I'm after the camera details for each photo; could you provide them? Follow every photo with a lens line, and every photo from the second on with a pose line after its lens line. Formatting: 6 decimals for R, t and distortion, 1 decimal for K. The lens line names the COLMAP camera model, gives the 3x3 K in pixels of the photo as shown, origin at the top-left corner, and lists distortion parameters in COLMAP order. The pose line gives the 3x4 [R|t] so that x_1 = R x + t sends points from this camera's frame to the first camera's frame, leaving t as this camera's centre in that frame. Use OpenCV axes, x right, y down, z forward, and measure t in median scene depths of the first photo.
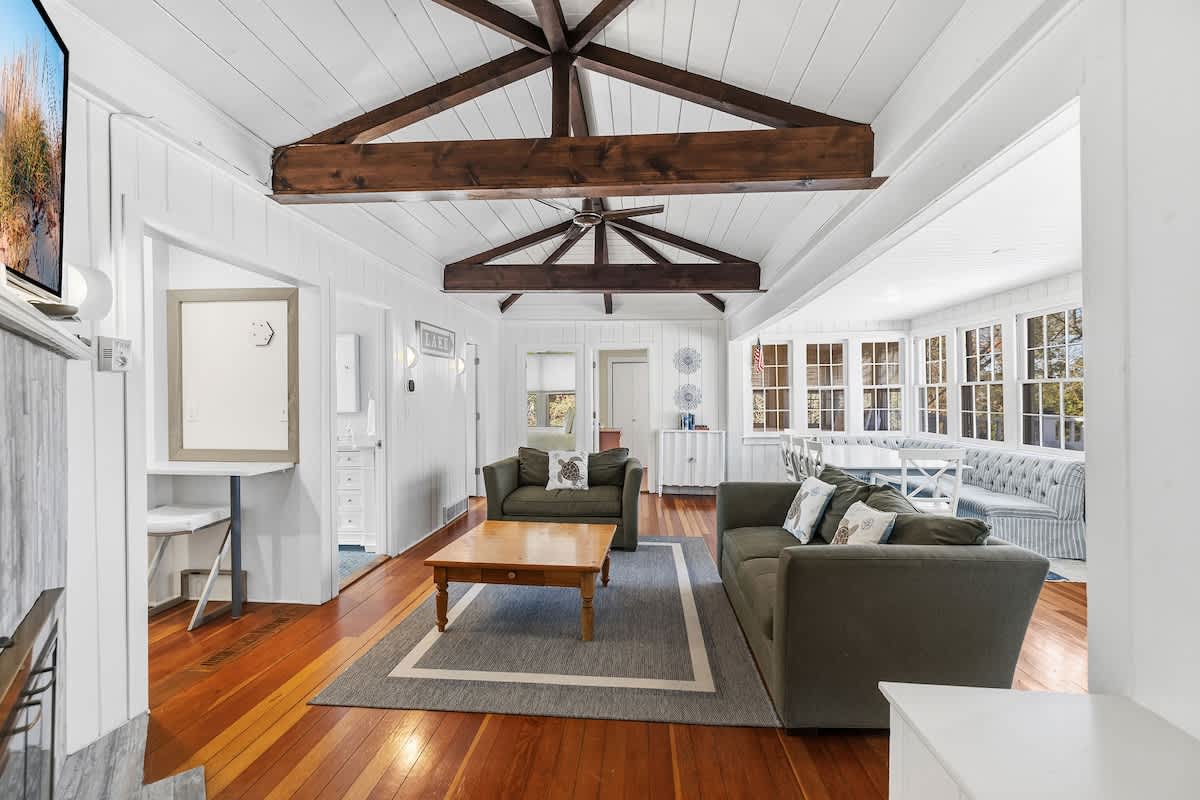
lens RADIAL K [[506.3, 0, 601.7], [0, 506.3, 401.5], [0, 0, 1]] dist [0.004792, 0.001078]
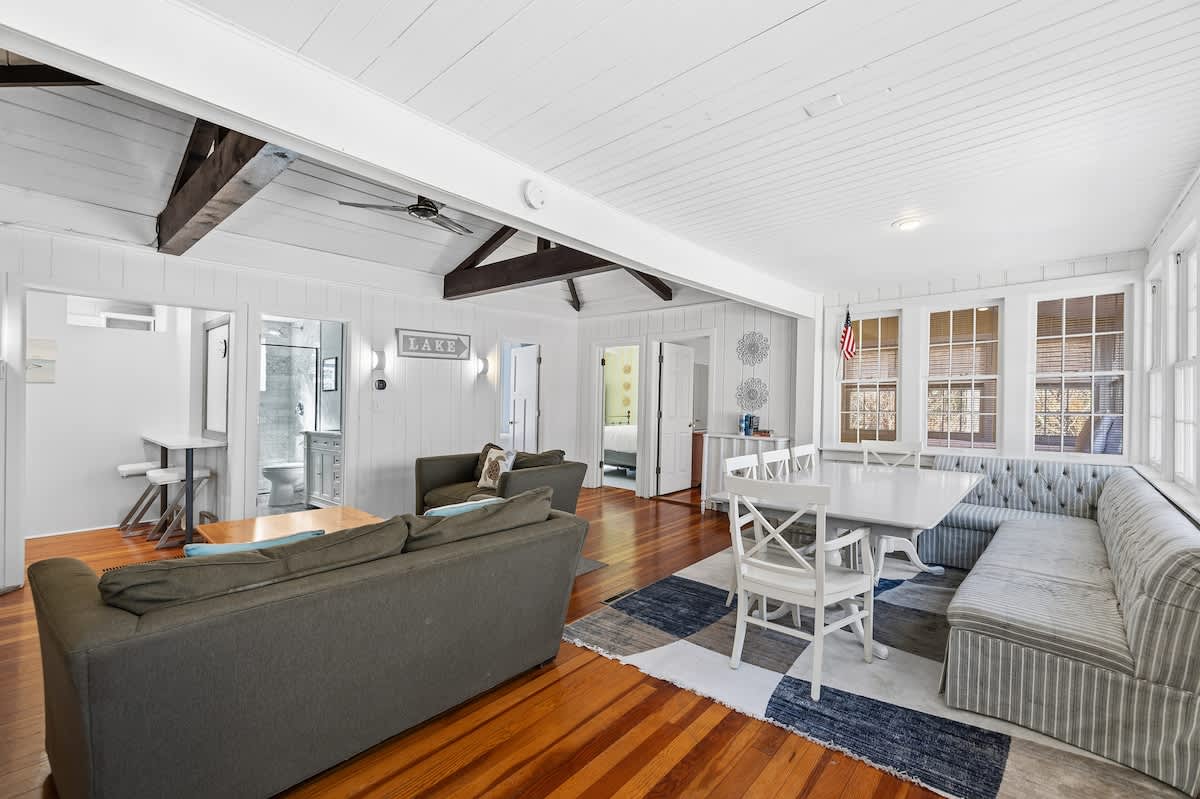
lens RADIAL K [[506.3, 0, 601.3], [0, 506.3, 401.9], [0, 0, 1]] dist [0.004792, 0.001078]
pose [[0.802054, 0.007001, -0.597210, 0.464521], [-0.005360, 0.999975, 0.004523, 0.001011], [0.597227, -0.000427, 0.802072, 0.228513]]
